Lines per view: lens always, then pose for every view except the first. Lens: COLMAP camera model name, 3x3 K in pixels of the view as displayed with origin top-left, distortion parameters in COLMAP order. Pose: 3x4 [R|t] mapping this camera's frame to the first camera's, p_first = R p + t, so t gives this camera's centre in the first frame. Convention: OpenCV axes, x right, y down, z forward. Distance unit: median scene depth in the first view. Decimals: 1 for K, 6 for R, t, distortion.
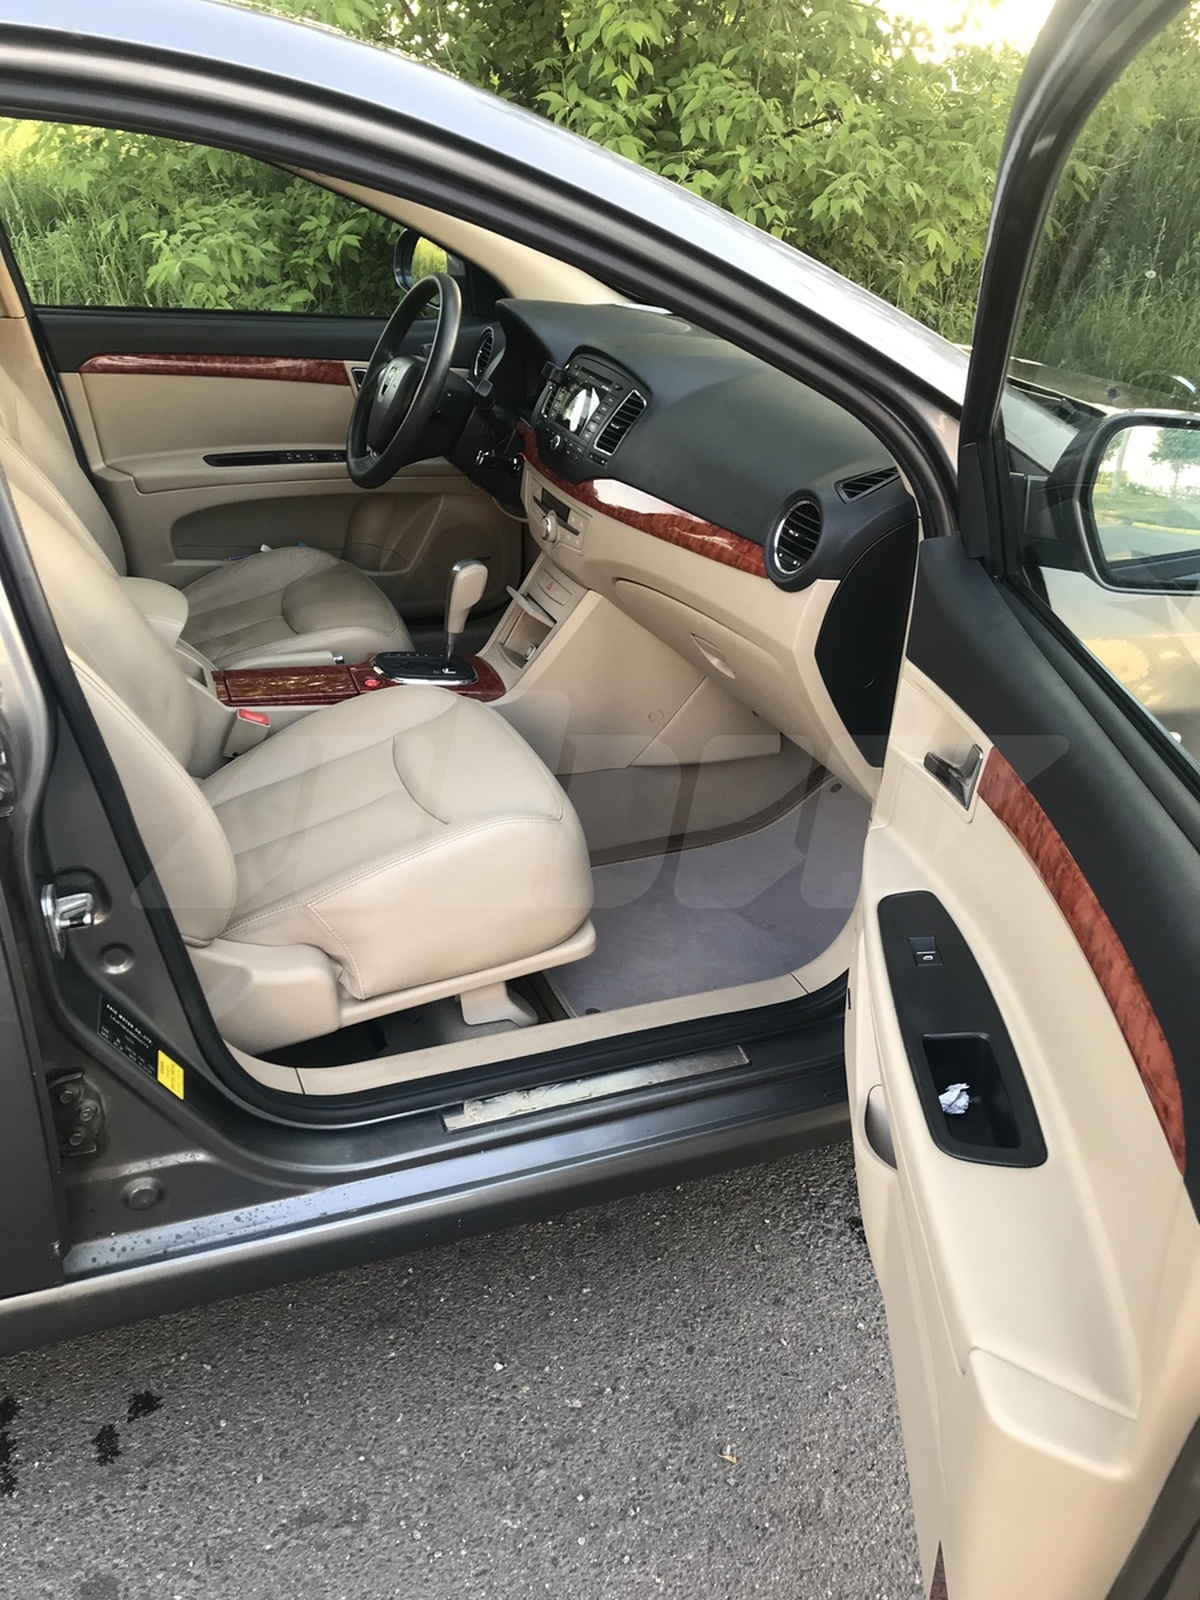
lens RADIAL K [[1272.4, 0, 606.3], [0, 1272.4, 797.0], [0, 0, 1]] dist [0.110310, -0.281917]
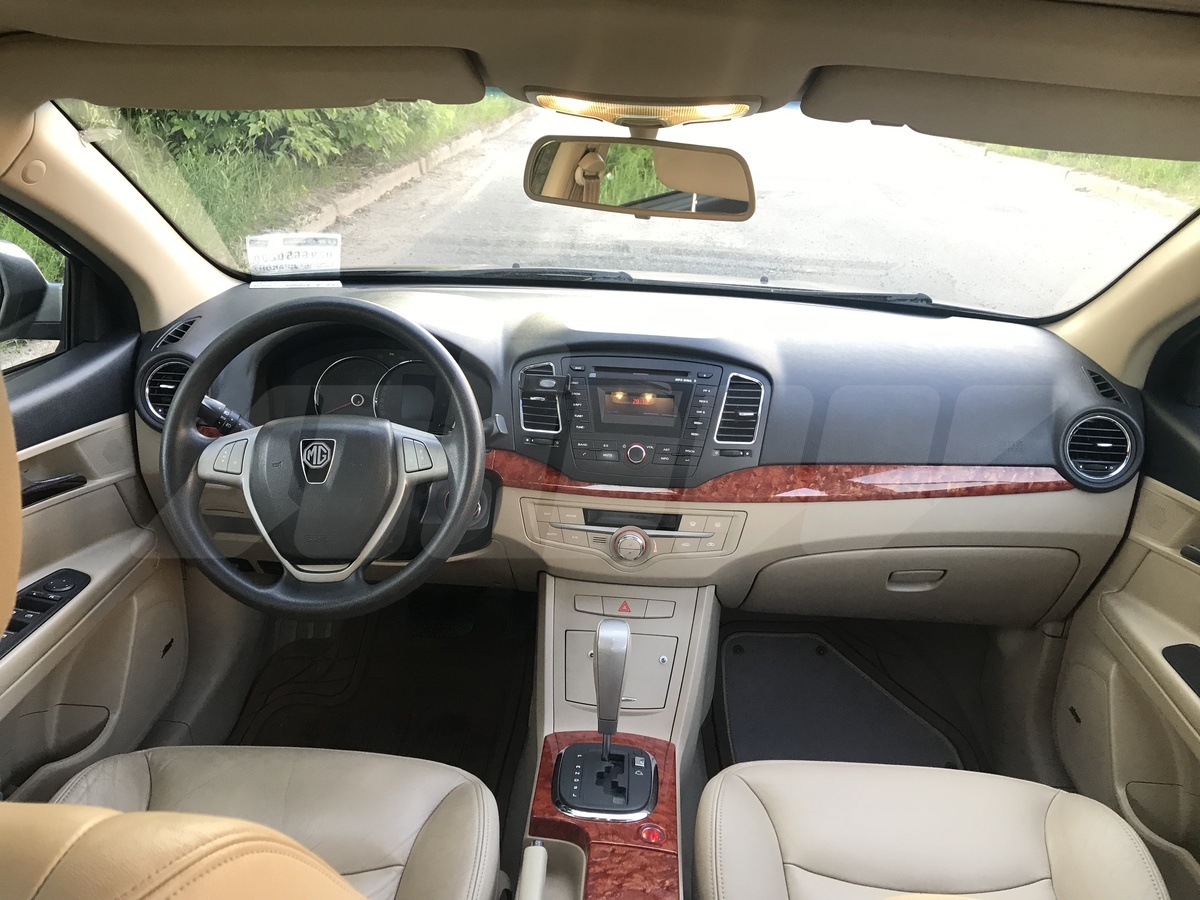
lens RADIAL K [[959.9, 0, 592.2], [0, 959.9, 447.9], [0, 0, 1]] dist [0.067799, -0.106903]
pose [[0.408879, -0.333449, 0.849488, -0.590489], [0.390780, 0.905169, 0.167213, -0.394802], [-0.824687, 0.263593, 0.500409, 0.691884]]
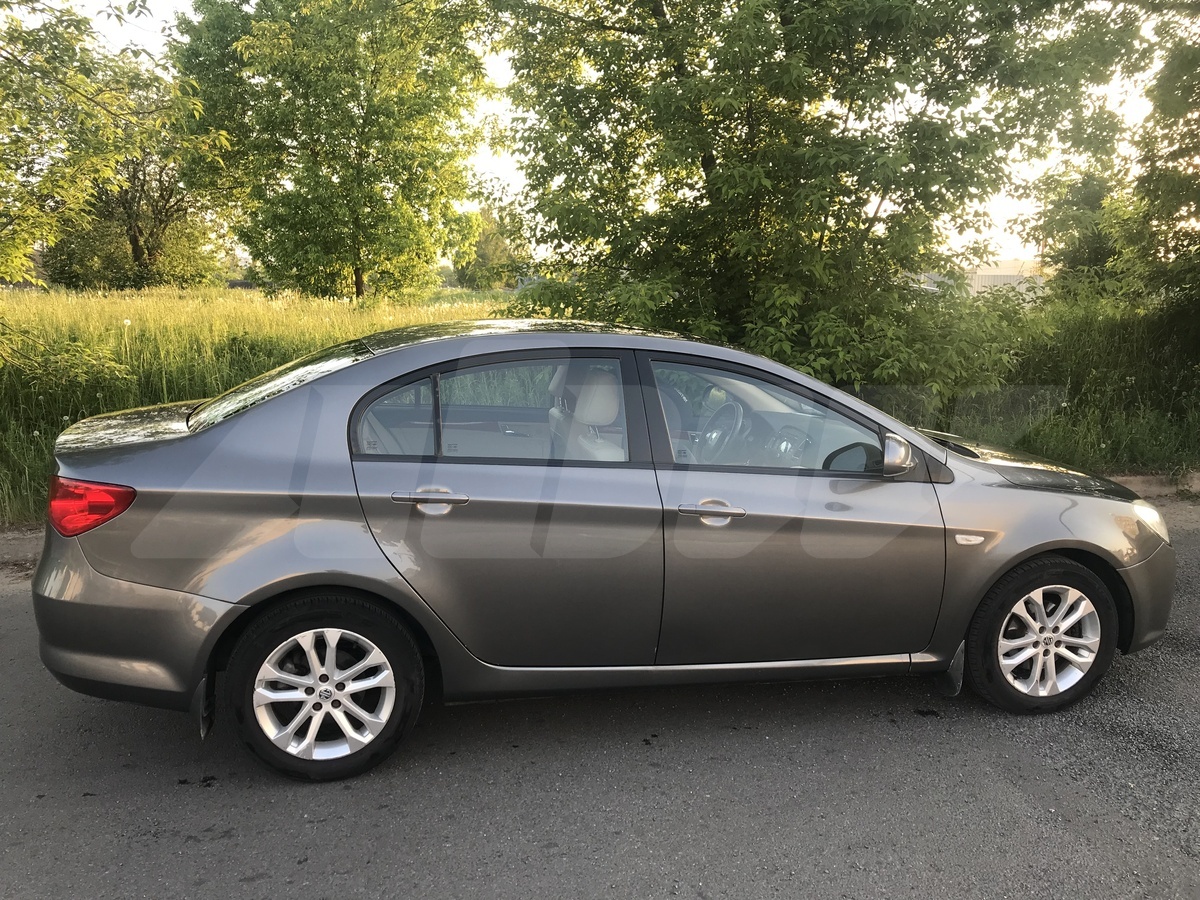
lens RADIAL K [[959.9, 0, 592.2], [0, 959.9, 447.9], [0, 0, 1]] dist [0.067799, -0.106903]
pose [[0.988356, 0.017253, -0.151180, -0.124039], [-0.065840, 0.944216, -0.322679, 0.440007], [0.137179, 0.328875, 0.934357, -1.108635]]
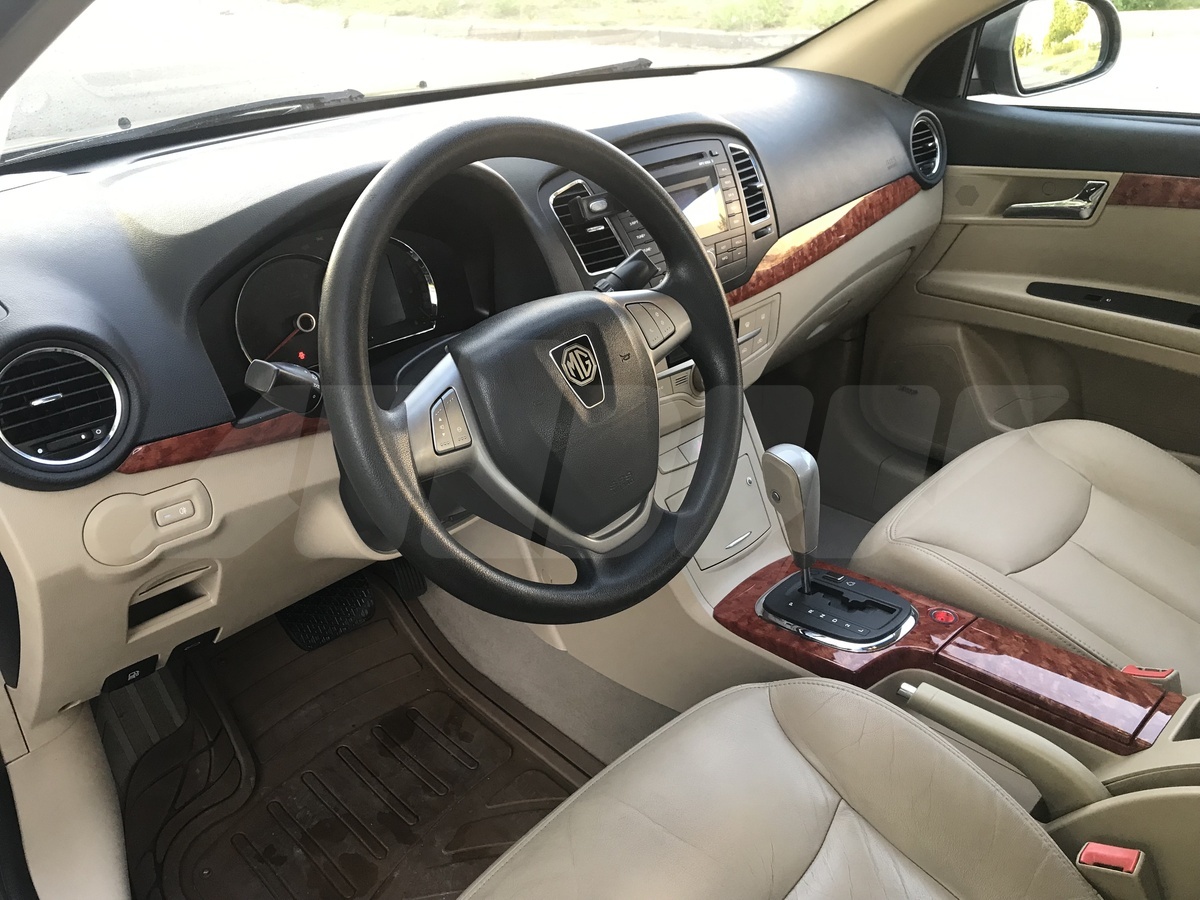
lens RADIAL K [[959.9, 0, 592.2], [0, 959.9, 447.9], [0, 0, 1]] dist [0.067799, -0.106903]
pose [[-0.404774, -0.452878, 0.794392, -0.481590], [0.418796, 0.680459, 0.601319, -0.549242], [-0.812876, 0.576087, -0.085769, 1.144221]]
